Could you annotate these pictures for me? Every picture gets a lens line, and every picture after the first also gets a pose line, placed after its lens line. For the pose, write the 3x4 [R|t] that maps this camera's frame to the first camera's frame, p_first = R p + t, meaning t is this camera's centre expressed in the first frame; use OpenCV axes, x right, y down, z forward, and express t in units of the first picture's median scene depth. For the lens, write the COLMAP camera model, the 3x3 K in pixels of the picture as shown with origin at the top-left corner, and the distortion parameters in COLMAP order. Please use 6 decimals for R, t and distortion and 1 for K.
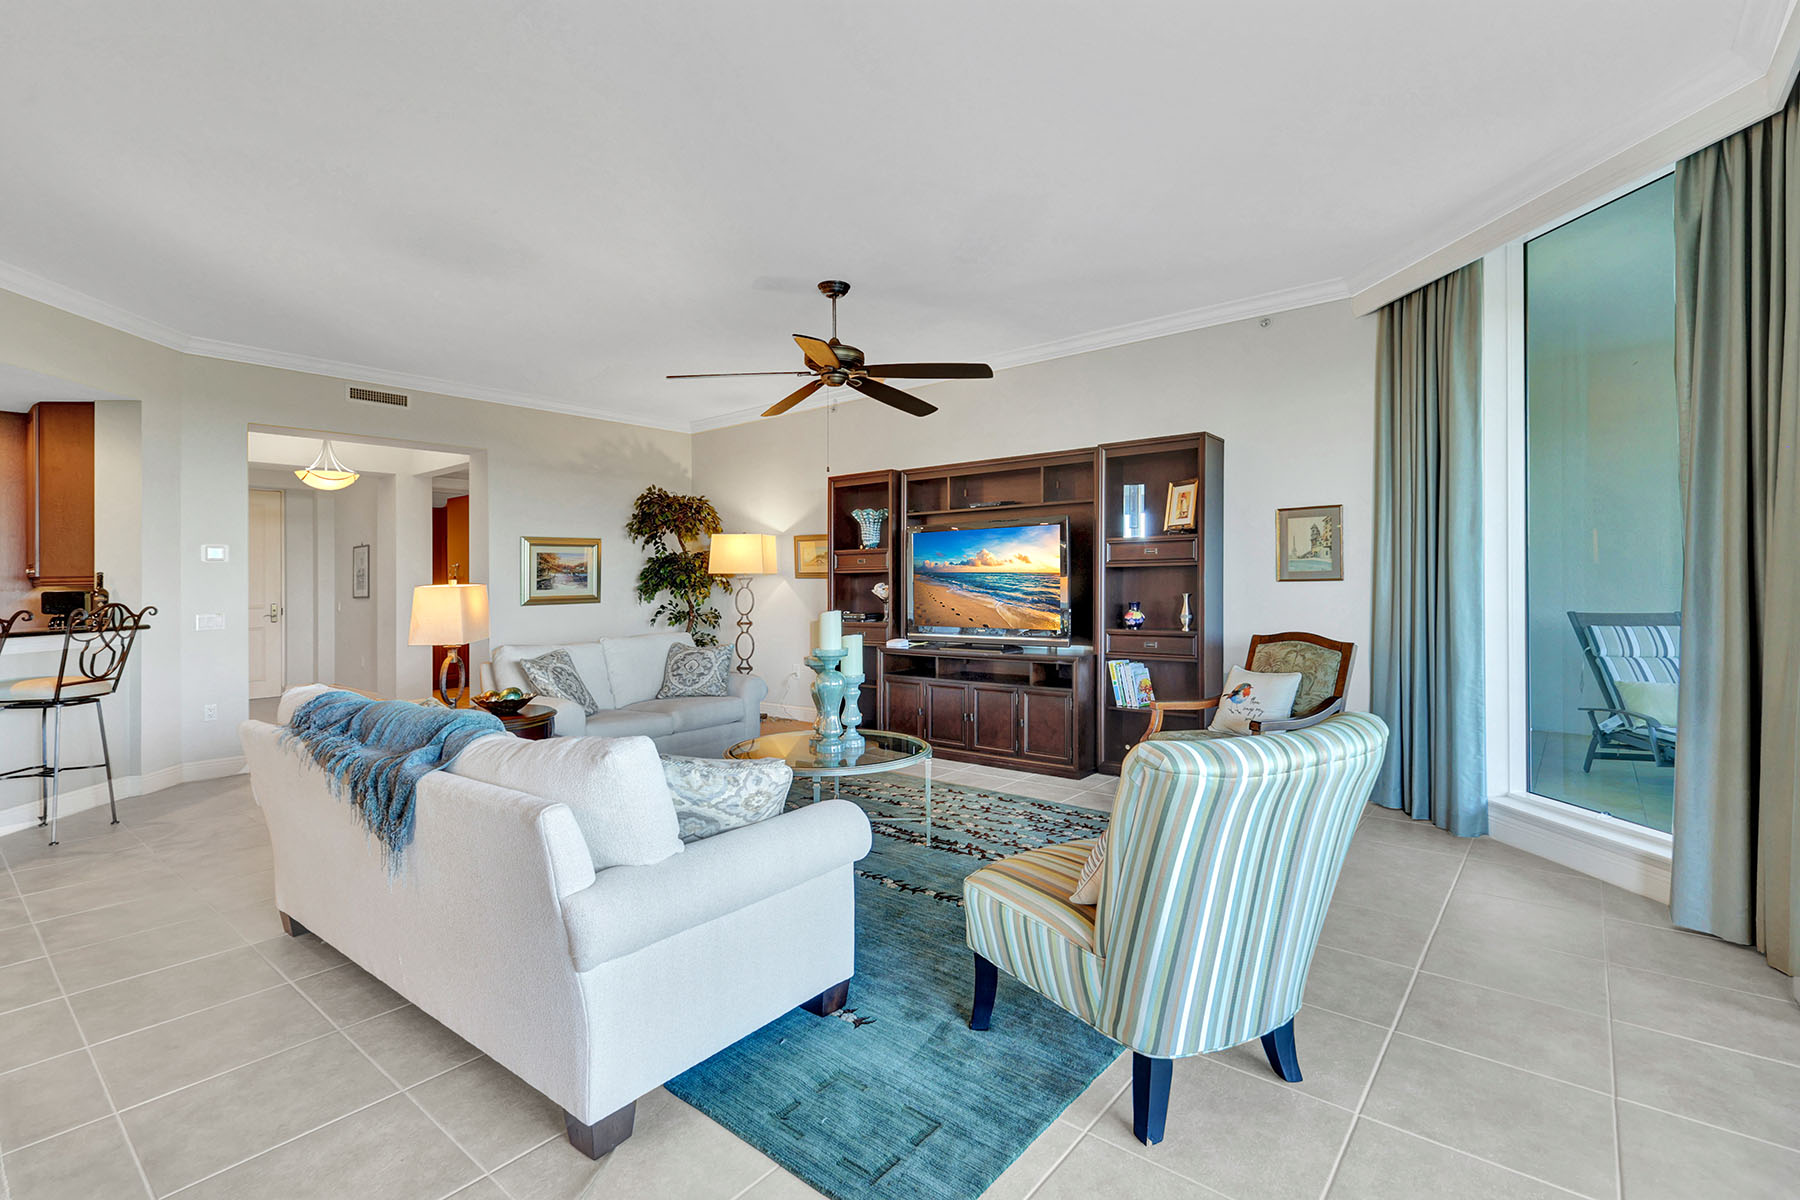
lens RADIAL K [[824.5, 0, 894.8], [0, 824.5, 583.9], [0, 0, 1]] dist [0.008892, -0.000596]
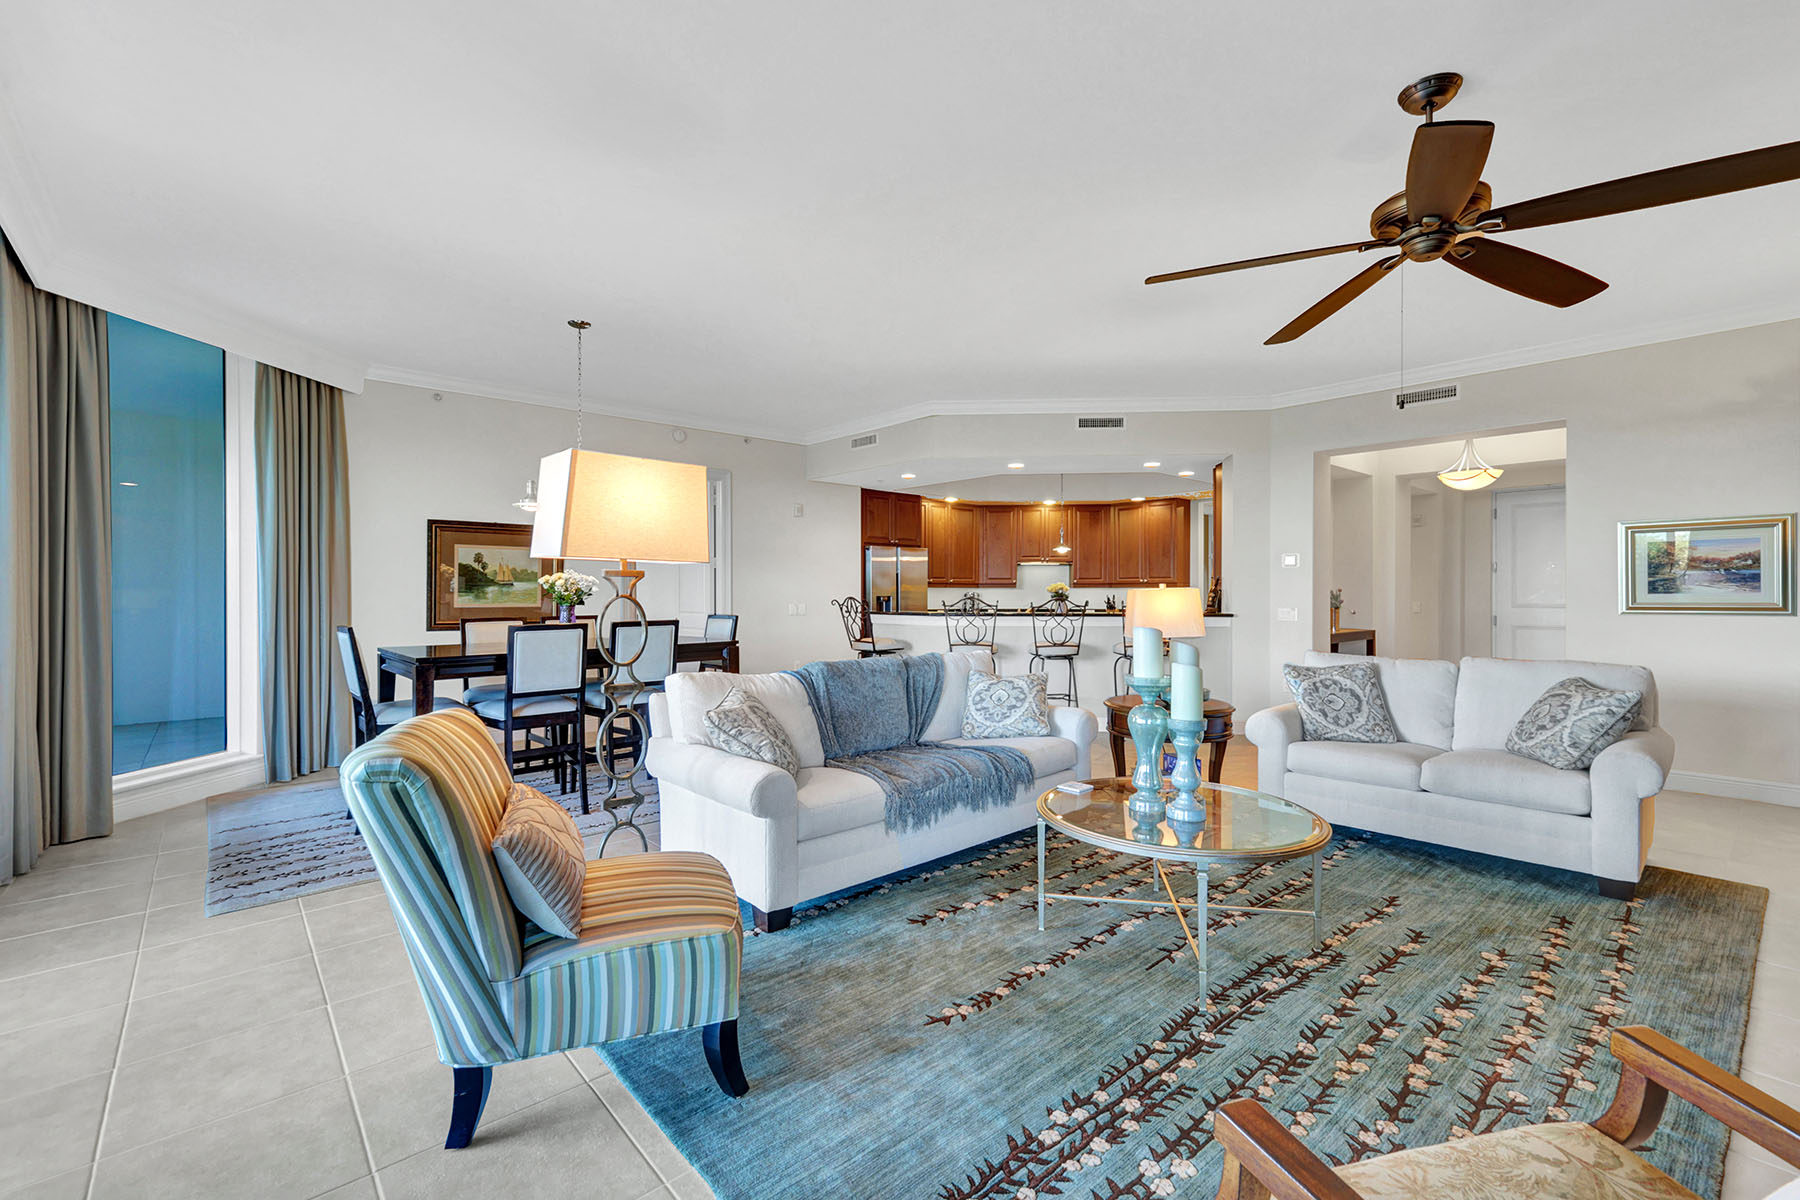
lens RADIAL K [[785.2, 0, 902.7], [0, 785.2, 590.6], [0, 0, 1]] dist [0.004724, 0.000040]
pose [[-0.158004, 0.013746, -0.987343, 0.534601], [0.003937, 0.999904, 0.013291, -0.010613], [0.987431, -0.001787, -0.158043, 0.694489]]
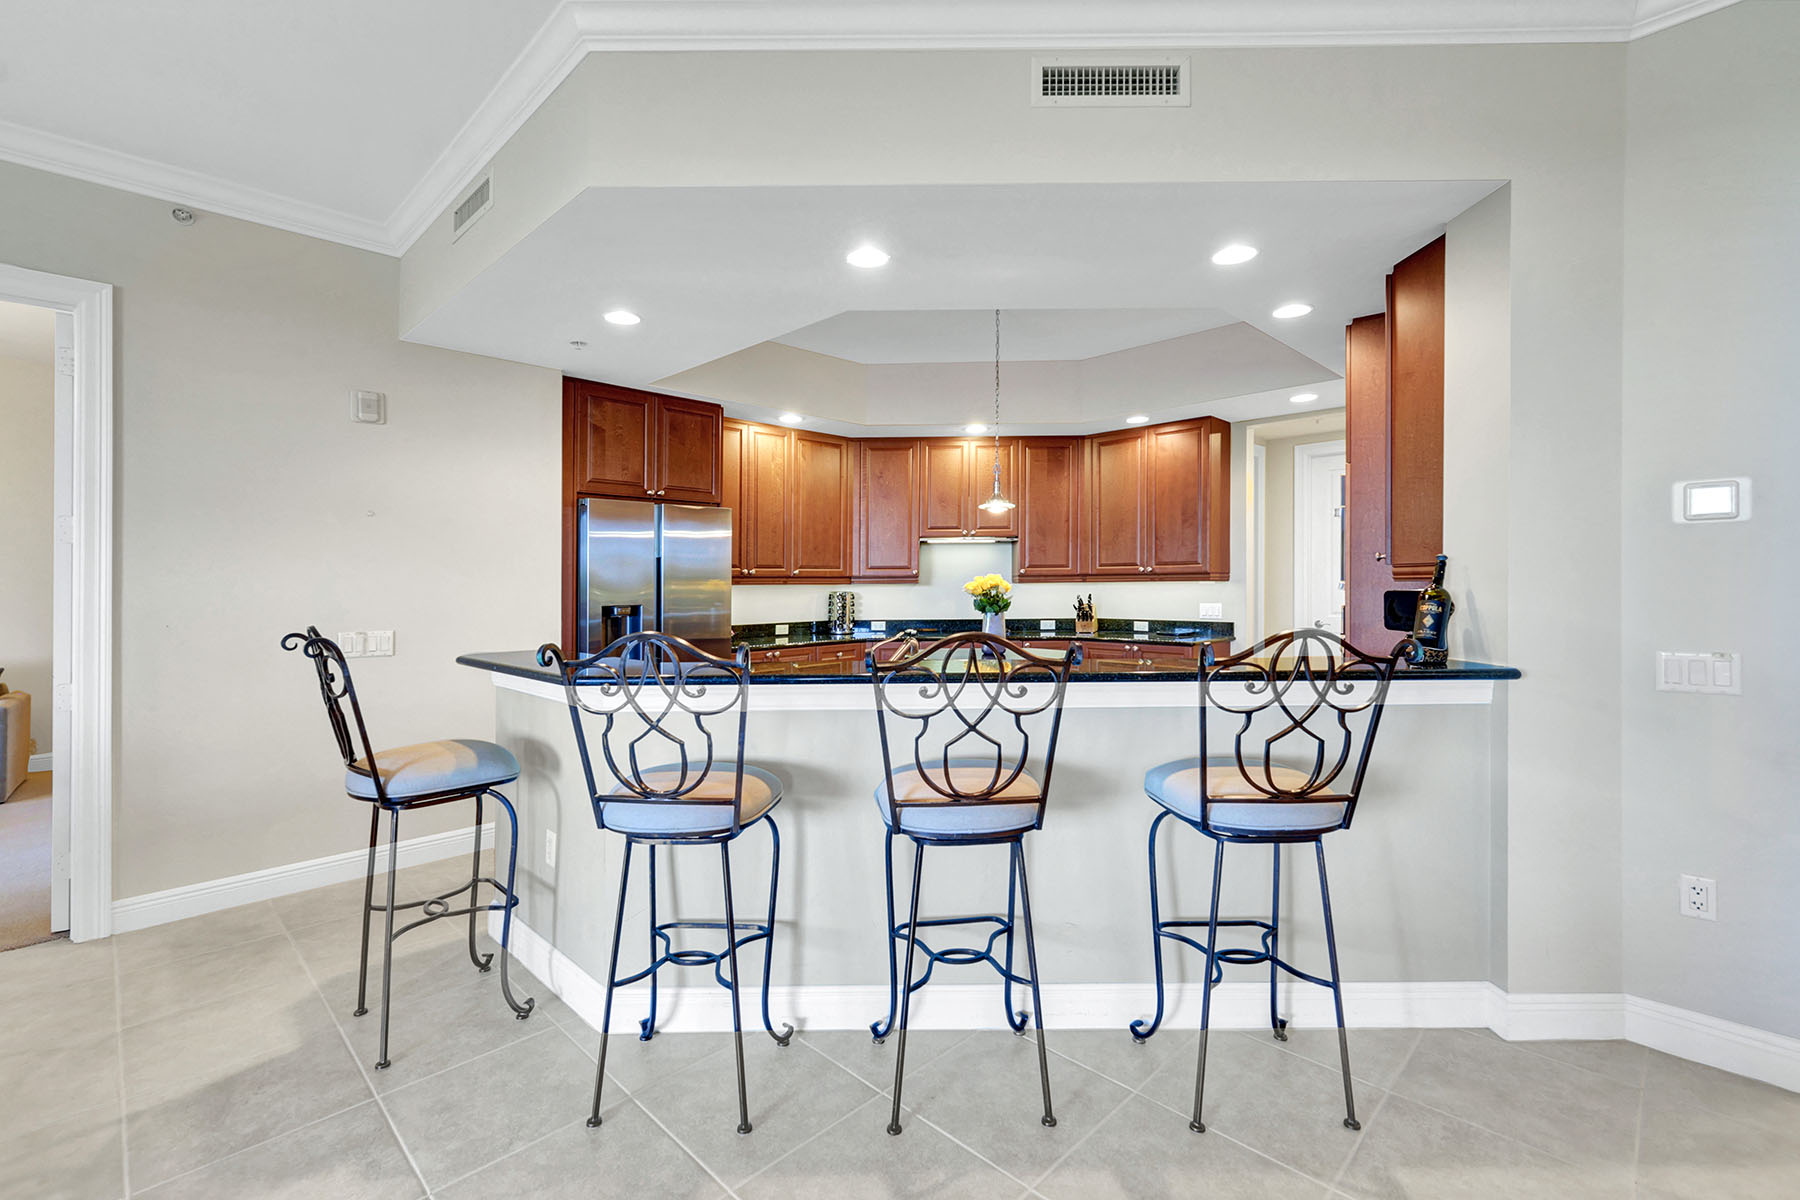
lens RADIAL K [[785.2, 0, 889.6], [0, 785.2, 586.1], [0, 0, 1]] dist [0.004724, 0.000040]
pose [[-0.107066, 0.020844, -0.994033, -0.463869], [0.011408, 0.999740, 0.019735, -0.009445], [0.994187, -0.009227, -0.107276, 0.748105]]
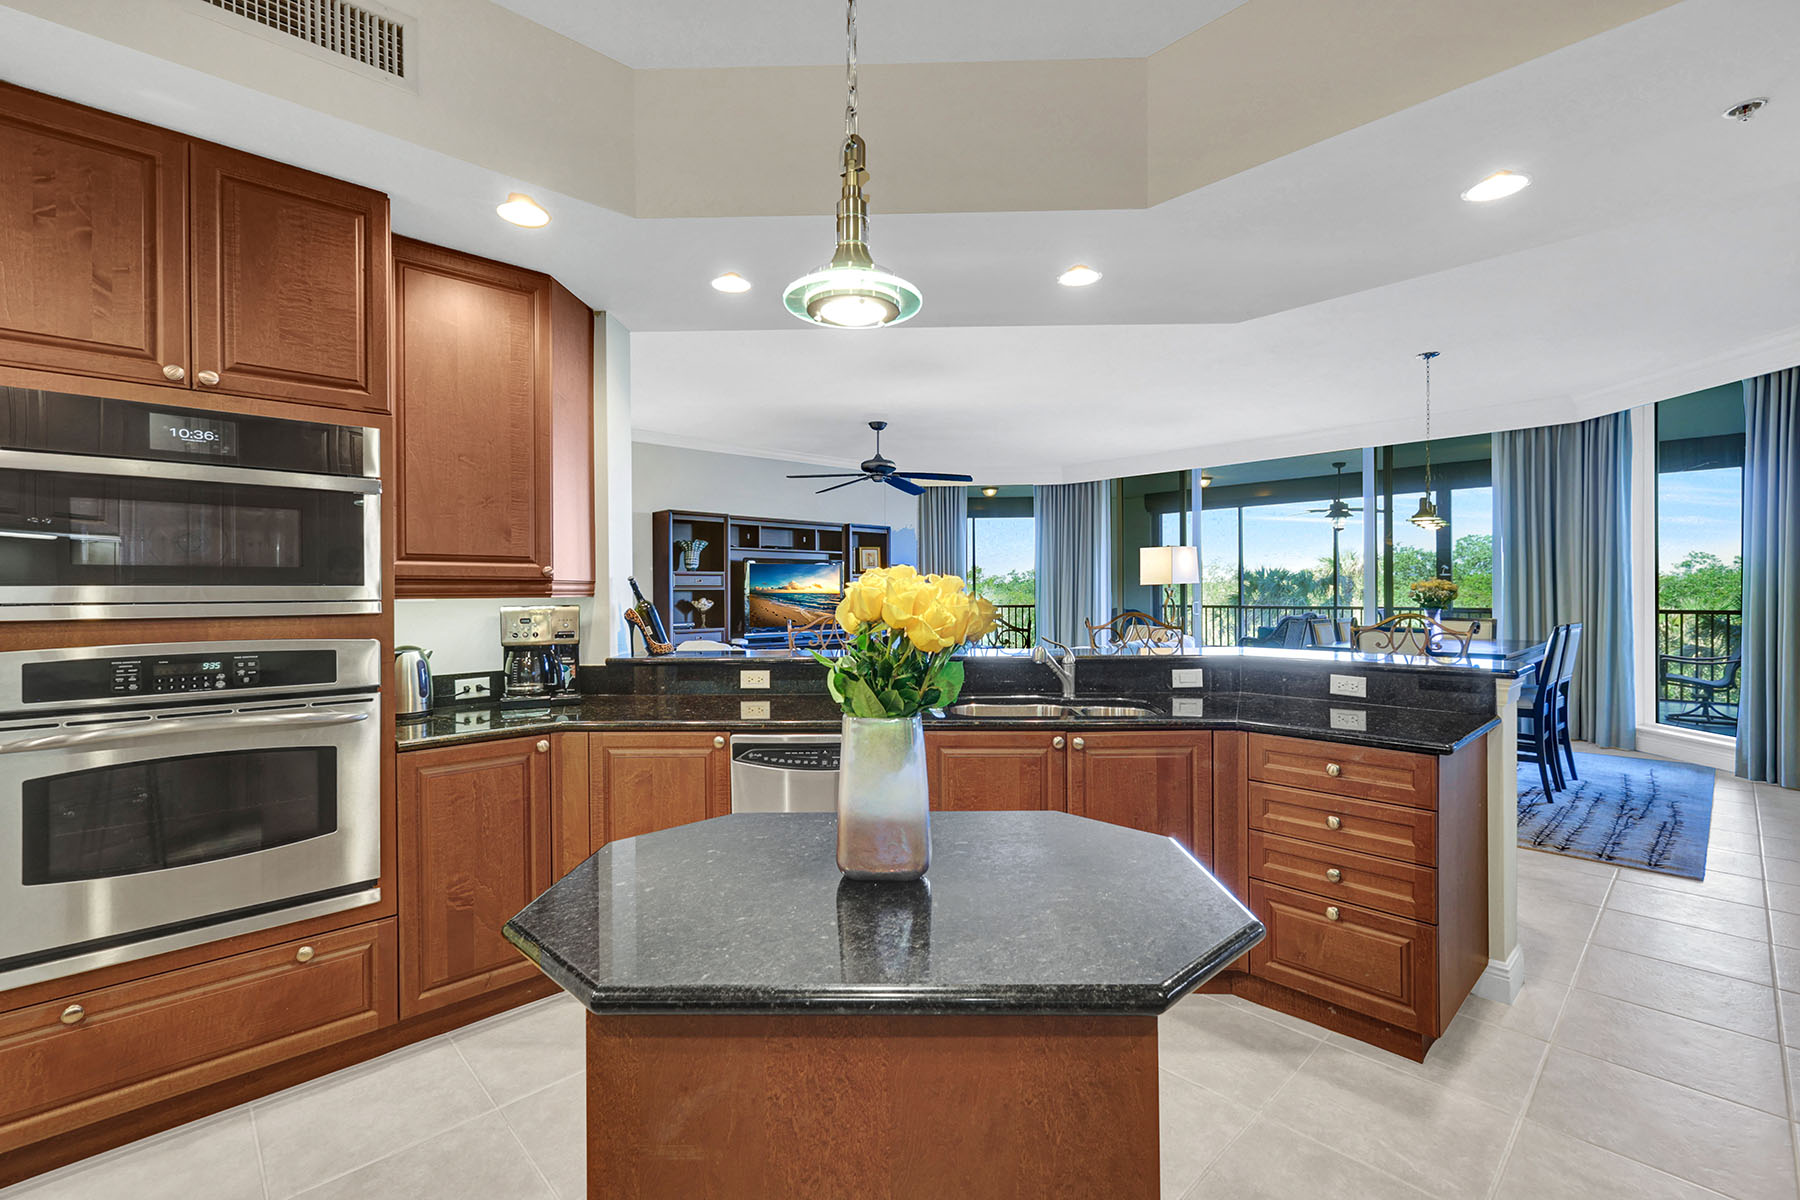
lens RADIAL K [[785.2, 0, 919.1], [0, 785.2, 593.9], [0, 0, 1]] dist [0.004724, 0.000040]
pose [[0.106851, 0.009768, 0.994227, -1.609973], [0.002228, 0.999947, -0.010063, 0.006401], [-0.994273, 0.003291, 0.106824, 0.723726]]
